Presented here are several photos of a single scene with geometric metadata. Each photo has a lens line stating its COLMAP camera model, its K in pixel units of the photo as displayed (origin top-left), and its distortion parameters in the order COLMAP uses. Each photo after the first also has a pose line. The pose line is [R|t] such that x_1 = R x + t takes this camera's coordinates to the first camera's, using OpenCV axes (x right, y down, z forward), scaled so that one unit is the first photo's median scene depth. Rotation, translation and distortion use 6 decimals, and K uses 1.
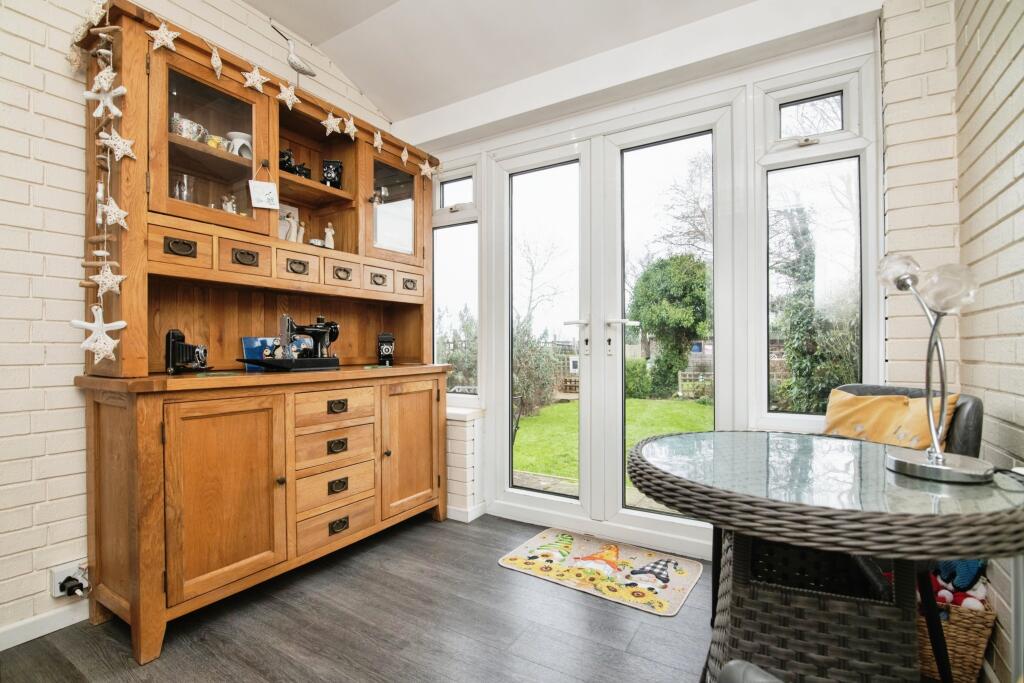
lens RADIAL K [[476.6, 0, 505.2], [0, 476.6, 348.9], [0, 0, 1]] dist [-0.015668, 0.001243]
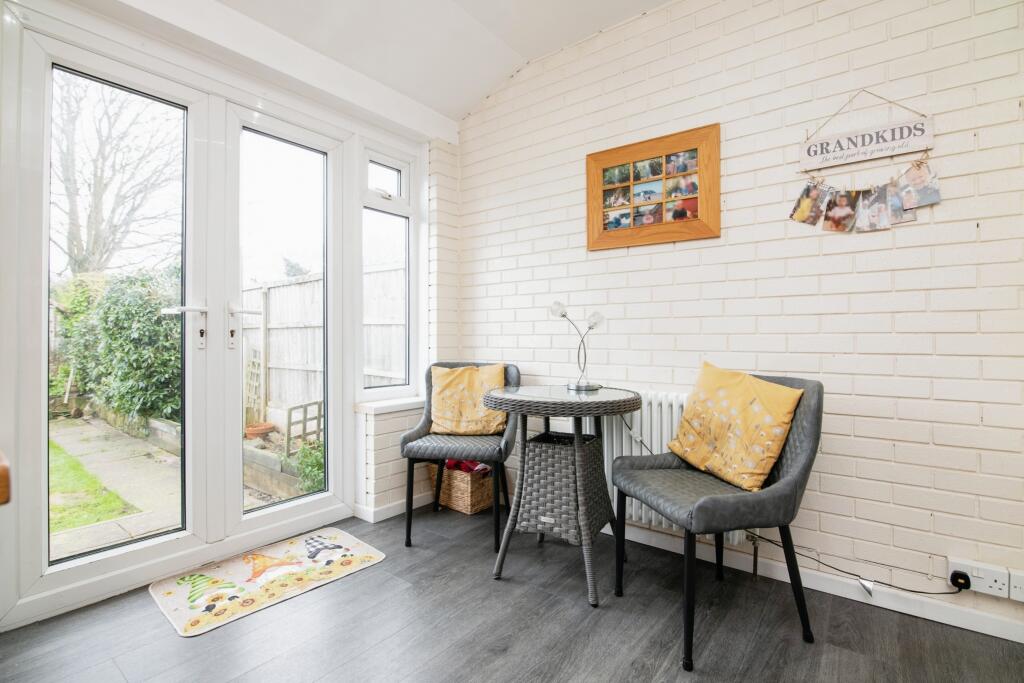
lens RADIAL K [[476.6, 0, 509.1], [0, 476.6, 332.5], [0, 0, 1]] dist [-0.015668, 0.001243]
pose [[0.112613, 0.013722, 0.993544, -0.677621], [-0.000370, 0.999905, -0.013768, -0.005954], [-0.993639, 0.001183, 0.112607, 0.426656]]
